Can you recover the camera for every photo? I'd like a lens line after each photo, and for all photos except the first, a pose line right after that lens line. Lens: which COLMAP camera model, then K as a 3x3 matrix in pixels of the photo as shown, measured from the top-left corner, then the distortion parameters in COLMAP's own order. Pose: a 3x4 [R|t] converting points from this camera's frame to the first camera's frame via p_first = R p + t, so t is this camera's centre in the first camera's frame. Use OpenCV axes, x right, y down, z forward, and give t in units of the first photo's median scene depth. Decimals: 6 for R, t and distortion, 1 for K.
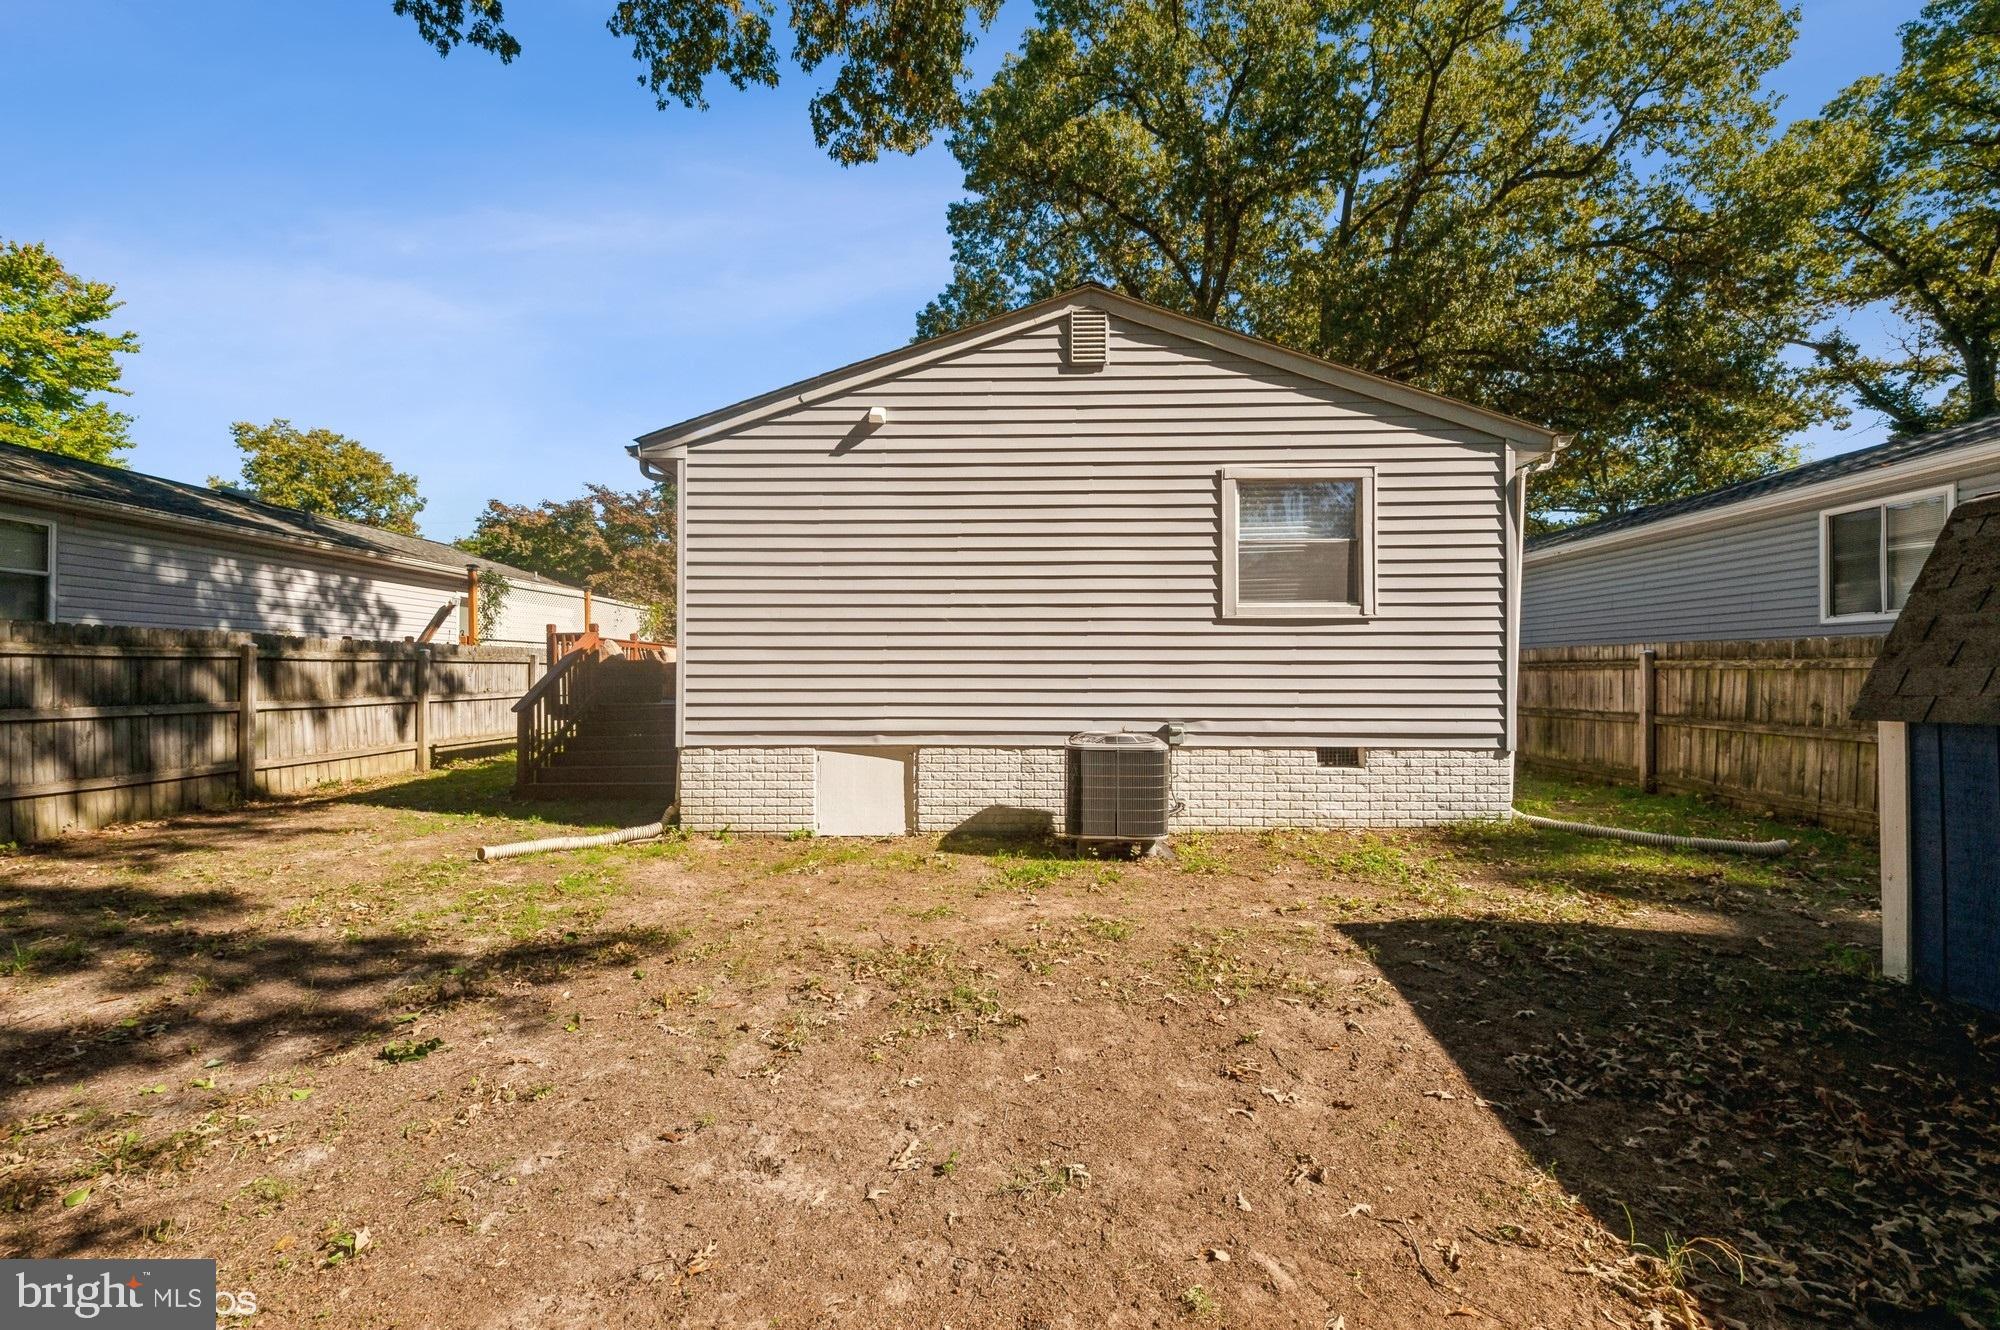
lens RADIAL K [[774.5, 0, 996.2], [0, 774.5, 663.2], [0, 0, 1]] dist [0.018657, -0.009112]
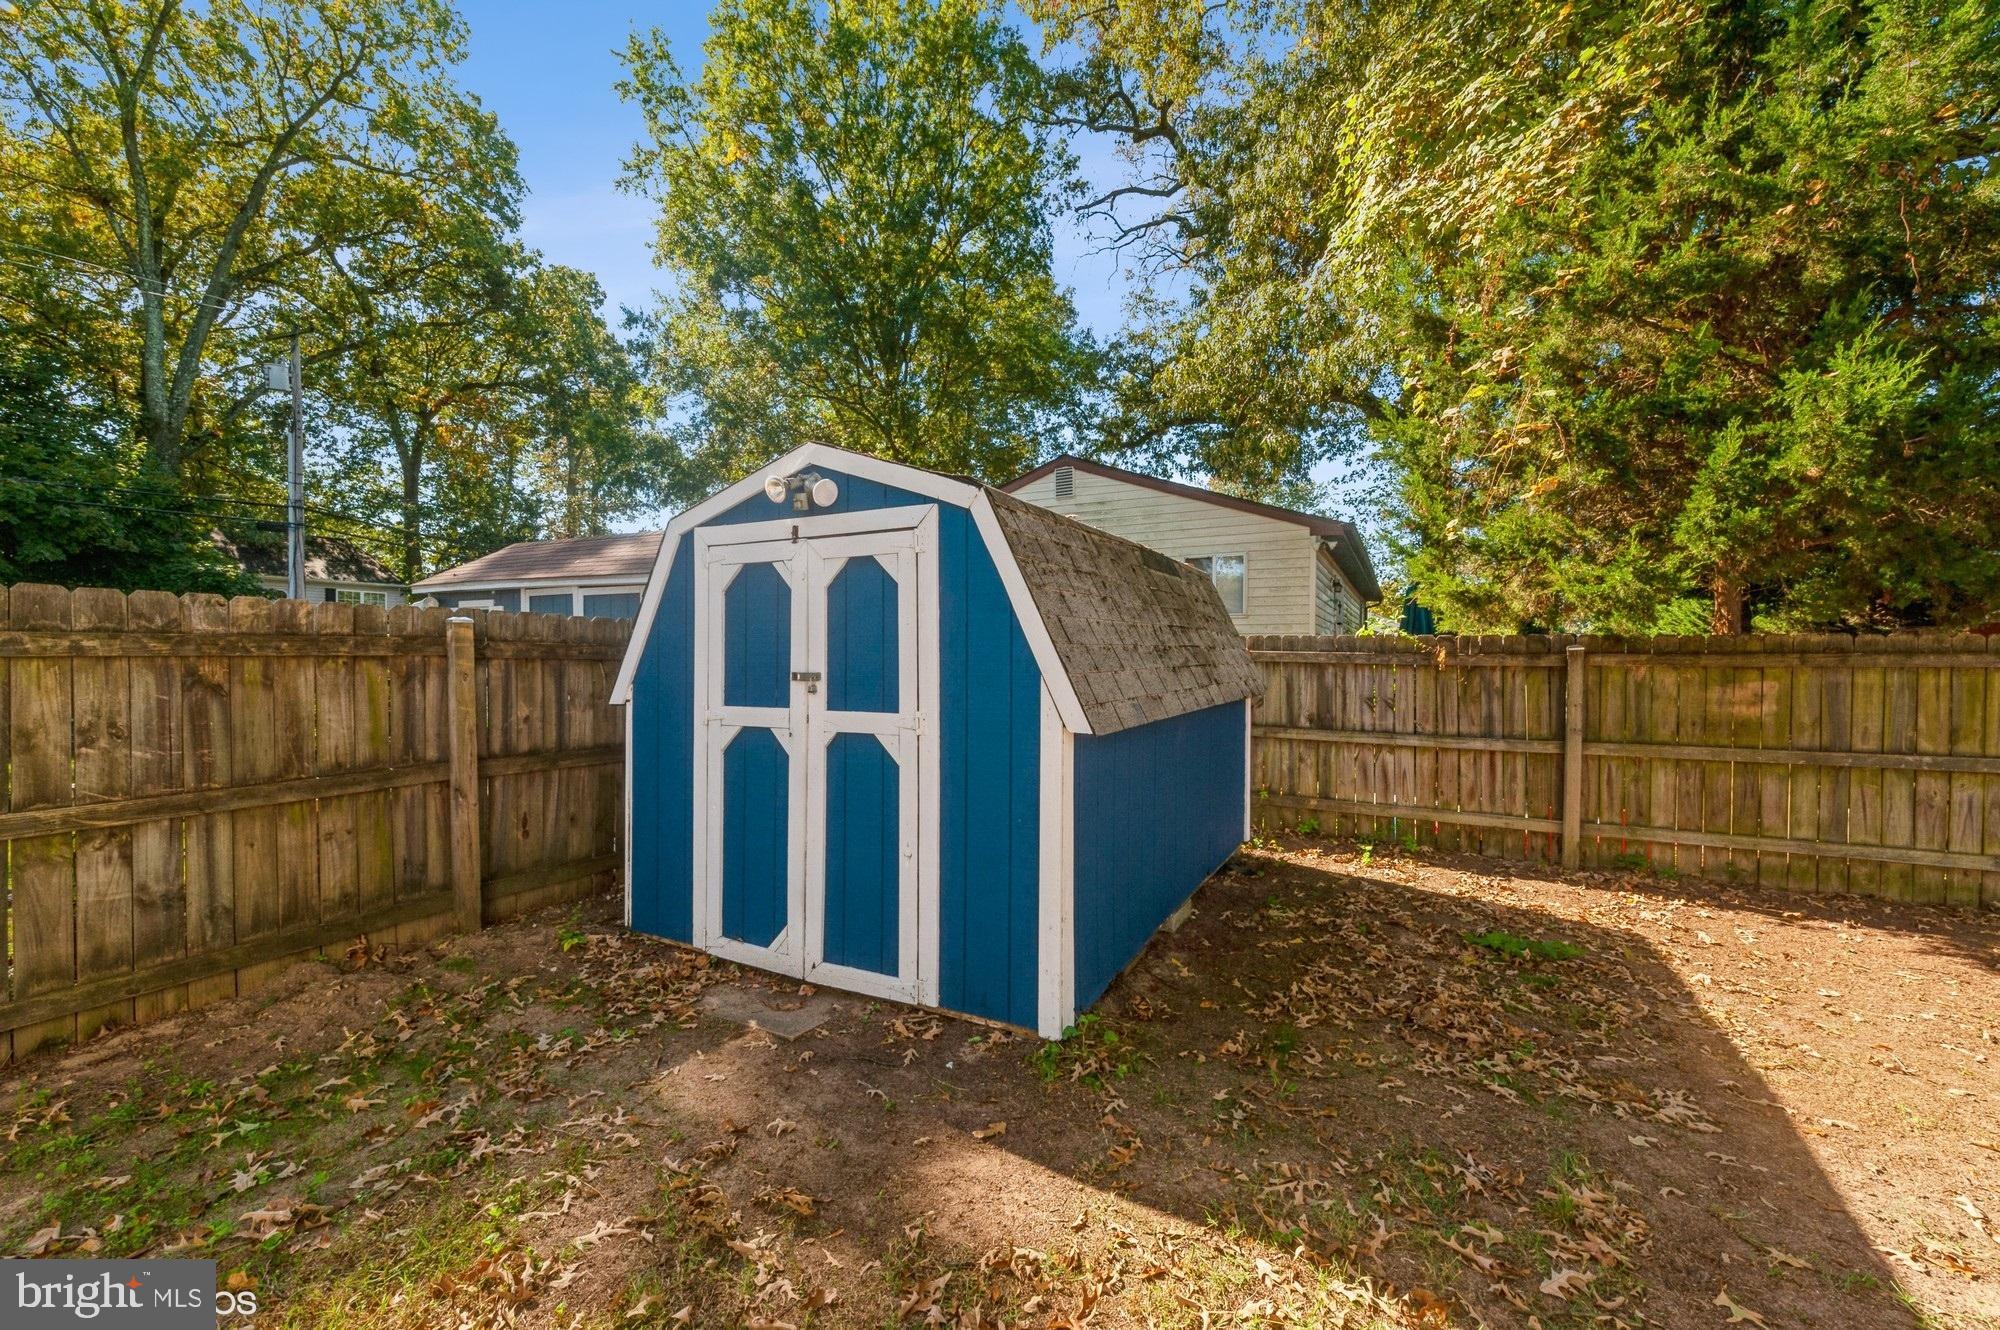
lens RADIAL K [[798.4, 0, 1005.2], [0, 798.4, 661.0], [0, 0, 1]] dist [0.014015, -0.003383]
pose [[-0.894617, -0.009989, 0.446722, 0.412695], [-0.016044, 0.999824, -0.009774, 0.003069], [-0.446545, -0.015911, -0.894620, 0.922764]]
